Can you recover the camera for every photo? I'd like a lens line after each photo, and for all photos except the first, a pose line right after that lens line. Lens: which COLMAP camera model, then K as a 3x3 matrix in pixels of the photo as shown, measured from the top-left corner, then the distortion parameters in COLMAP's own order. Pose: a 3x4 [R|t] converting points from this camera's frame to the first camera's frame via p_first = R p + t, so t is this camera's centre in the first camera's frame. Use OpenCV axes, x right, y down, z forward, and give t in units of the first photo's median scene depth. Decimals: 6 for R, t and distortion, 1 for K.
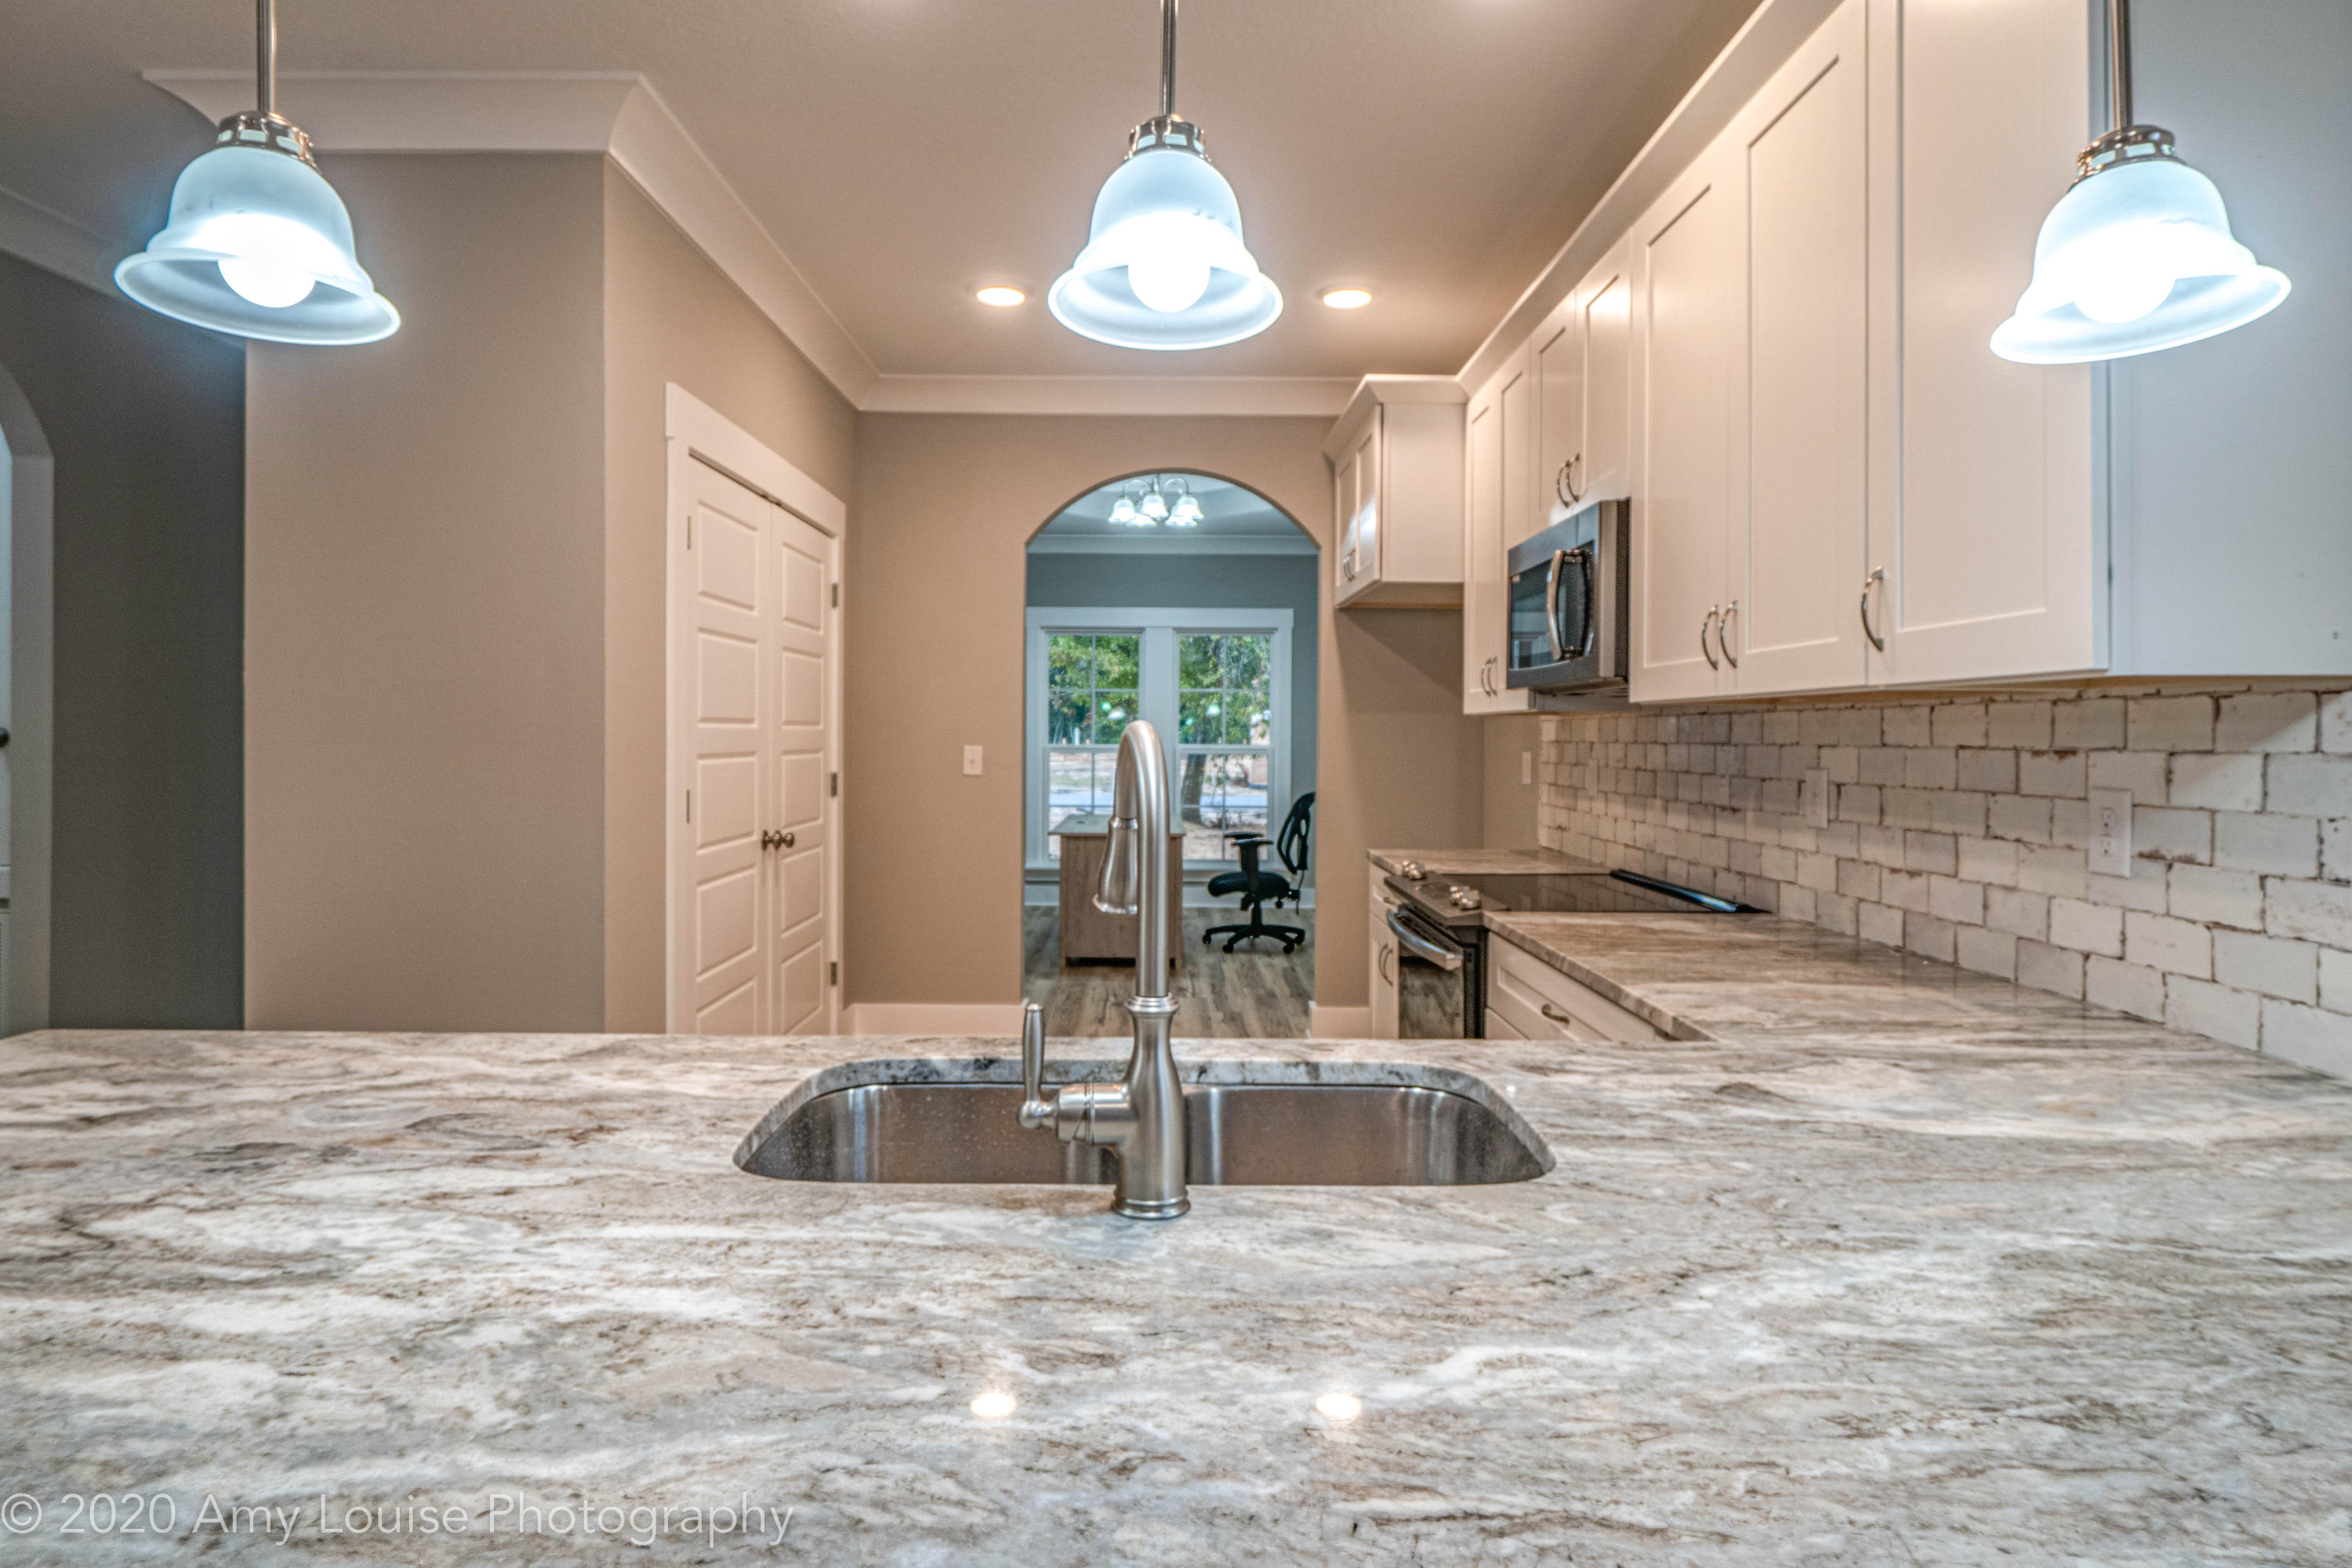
lens RADIAL K [[1259.5, 0, 1167.9], [0, 1259.5, 728.6], [0, 0, 1]] dist [-0.004087, -0.000982]
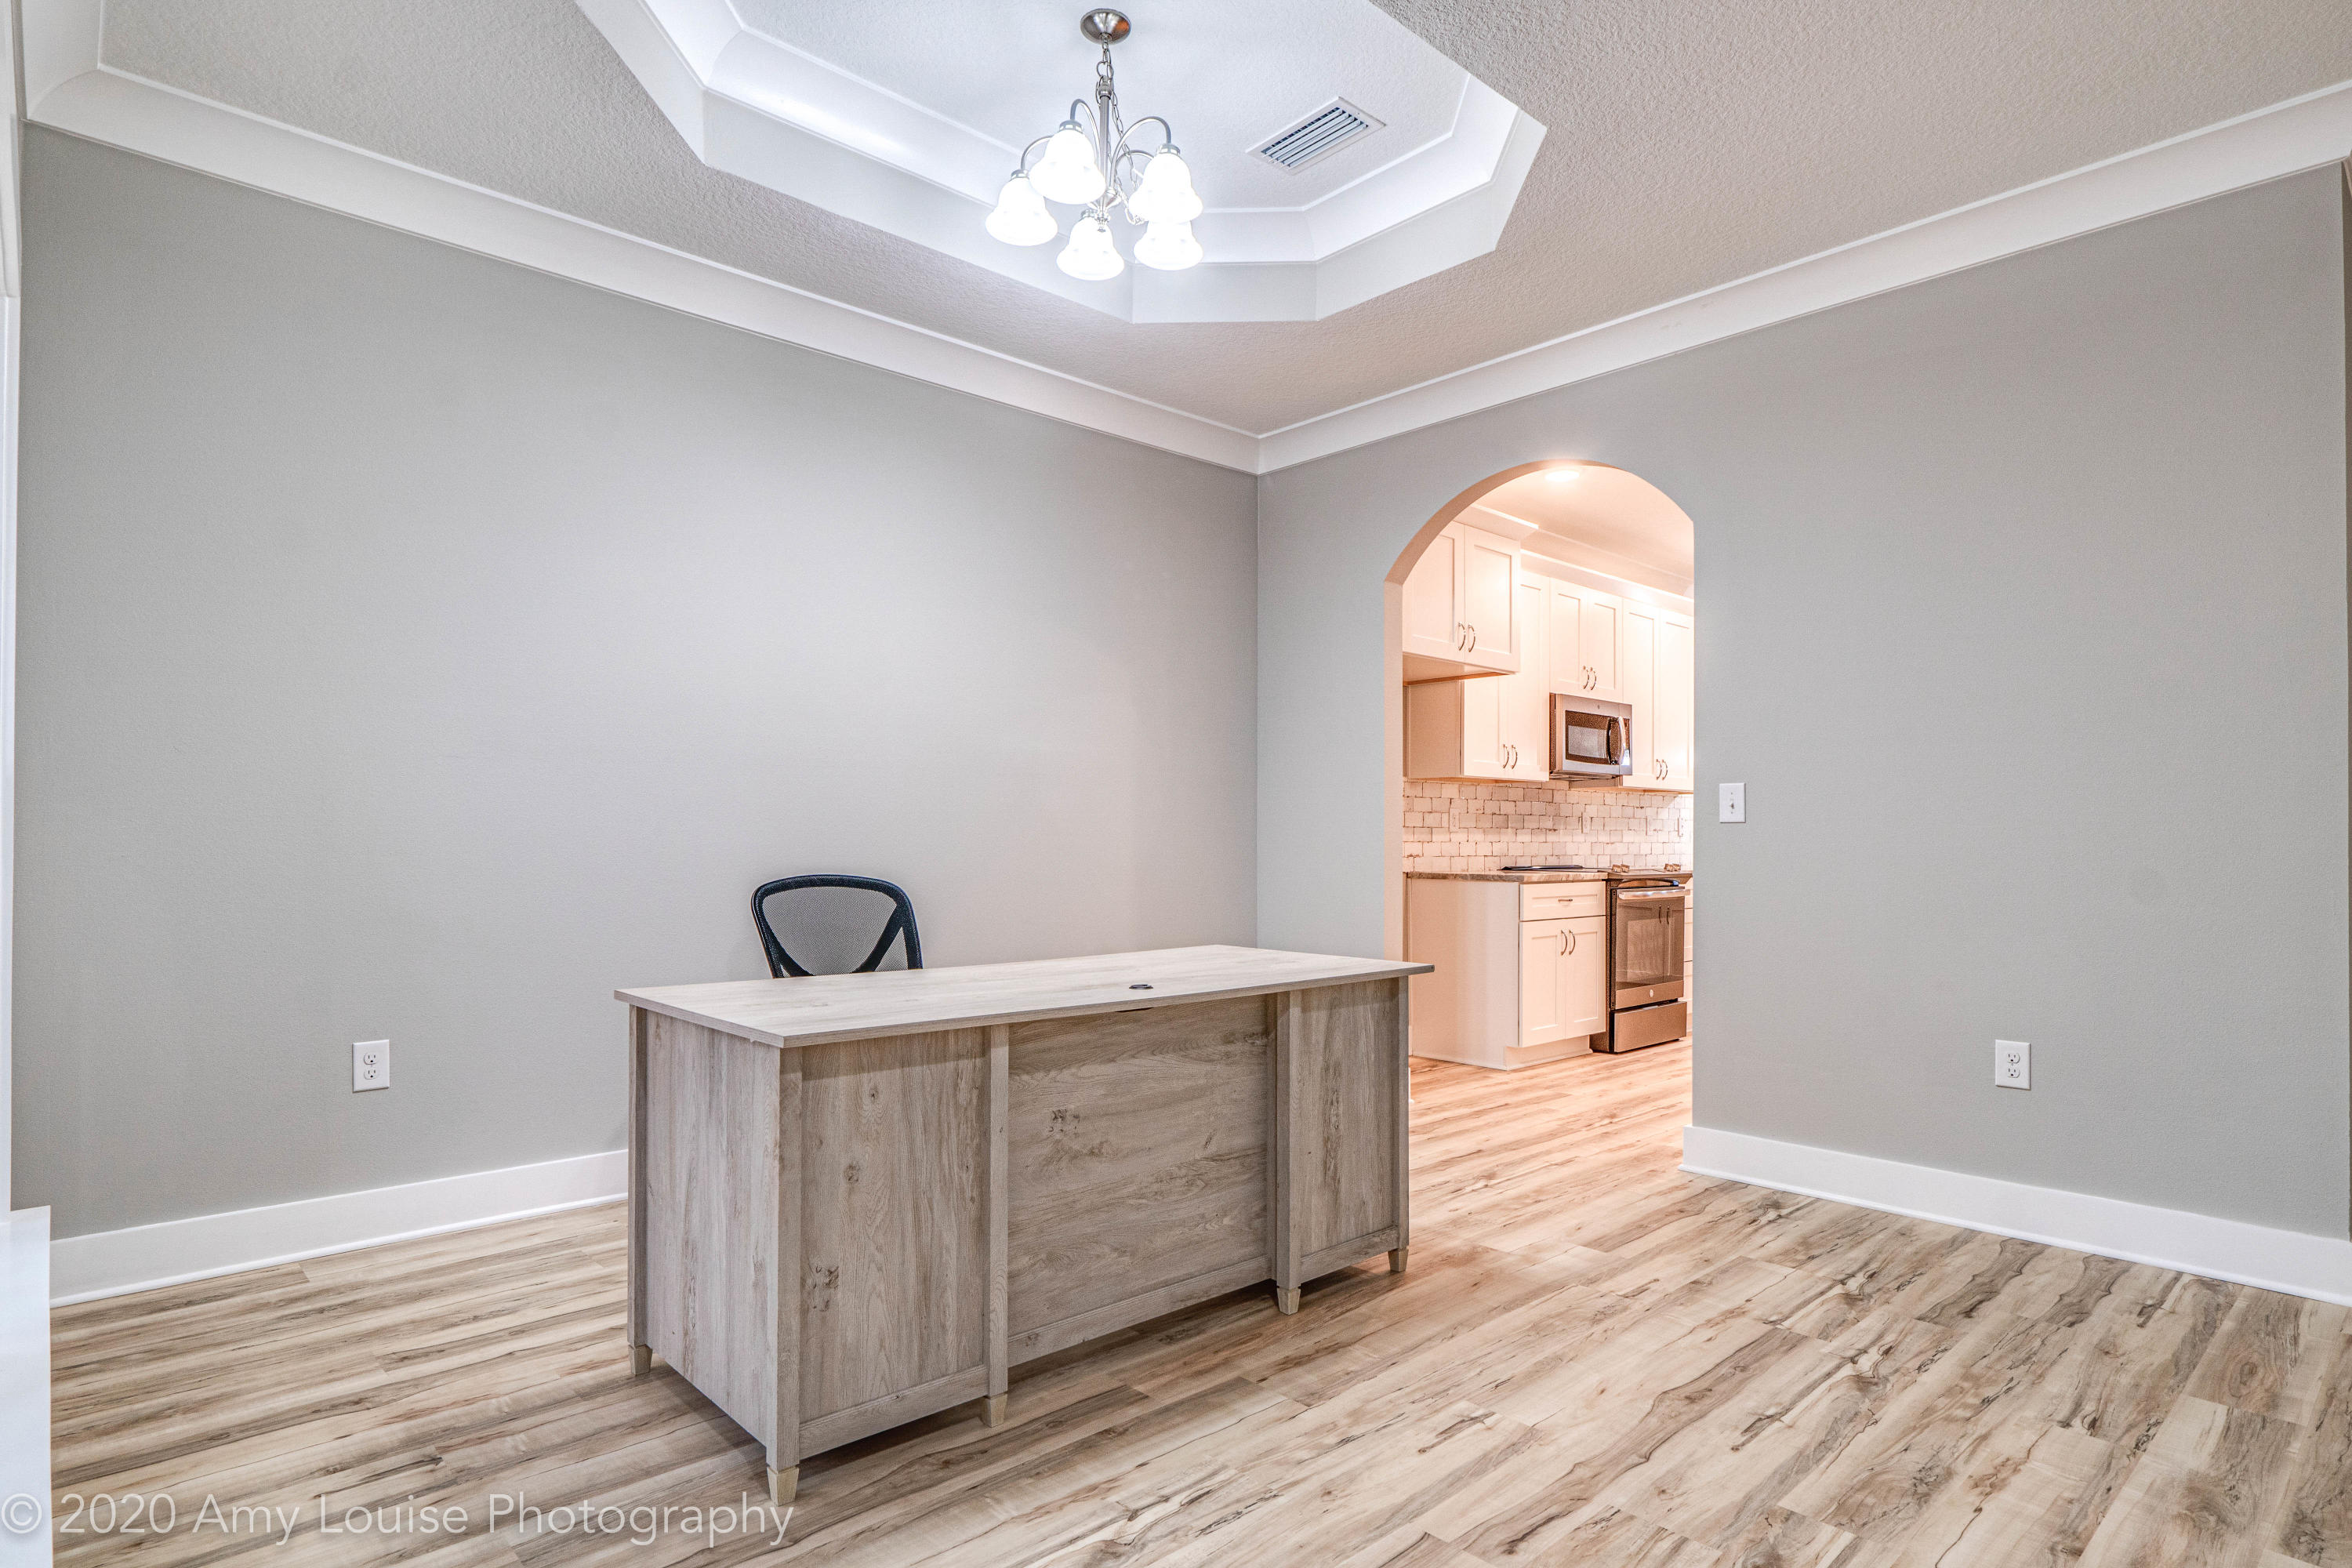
lens RADIAL K [[1259.5, 0, 1154.4], [0, 1259.5, 804.3], [0, 0, 1]] dist [-0.004087, -0.000982]
pose [[-0.662699, 0.007526, 0.748848, -1.512247], [-0.015844, 0.999585, -0.024068, 0.153911], [-0.748719, -0.027815, -0.662304, 5.683493]]
